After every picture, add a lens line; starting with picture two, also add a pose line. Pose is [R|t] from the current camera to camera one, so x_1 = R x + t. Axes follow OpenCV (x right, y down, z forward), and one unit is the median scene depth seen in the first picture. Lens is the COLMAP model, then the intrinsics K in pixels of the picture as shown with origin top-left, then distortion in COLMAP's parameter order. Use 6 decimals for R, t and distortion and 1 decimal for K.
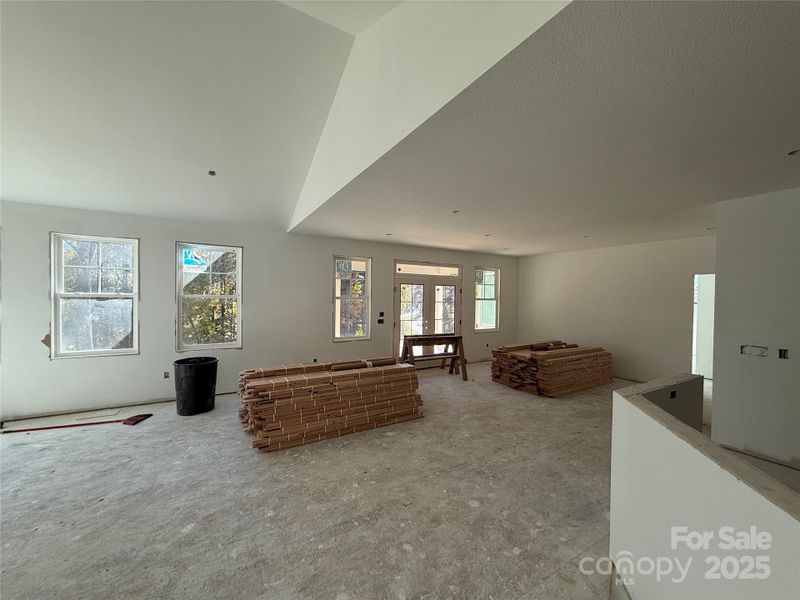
lens RADIAL K [[312.7, 0, 400.1], [0, 312.7, 301.7], [0, 0, 1]] dist [-0.002908, -0.000203]
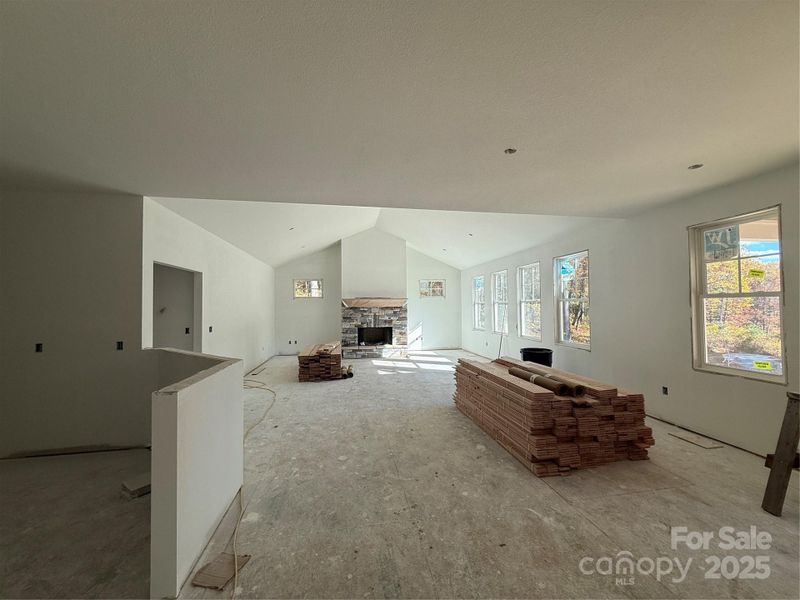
lens RADIAL K [[312.7, 0, 399.4], [0, 312.7, 298.5], [0, 0, 1]] dist [-0.002908, -0.000203]
pose [[-0.345193, -0.035174, -0.937872, 0.921942], [-0.010358, 0.999379, -0.033669, 0.031982], [0.938474, -0.001908, -0.345344, 1.119614]]
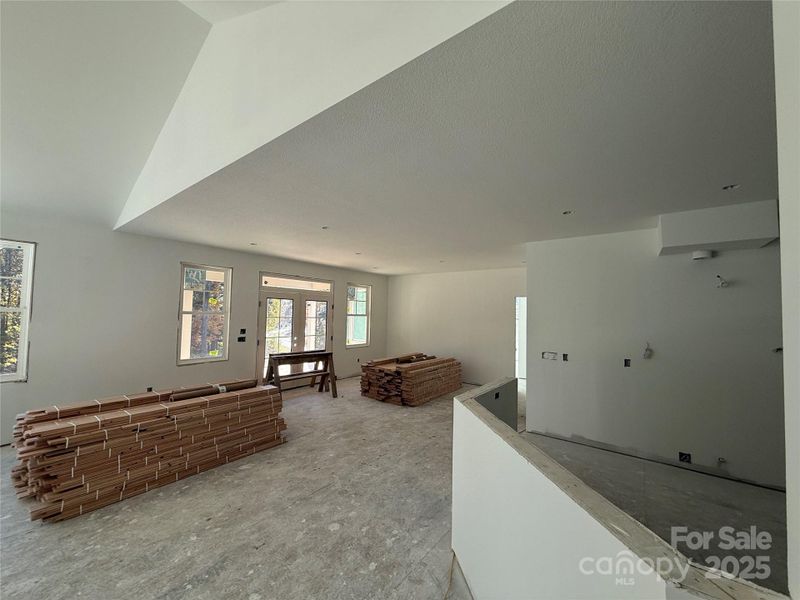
lens RADIAL K [[312.7, 0, 397.8], [0, 312.7, 302.1], [0, 0, 1]] dist [-0.002908, -0.000203]
pose [[0.927469, 0.022034, 0.373249, 0.029483], [-0.004406, 0.998837, -0.048017, -0.003826], [-0.373873, 0.042890, 0.926488, -0.002038]]
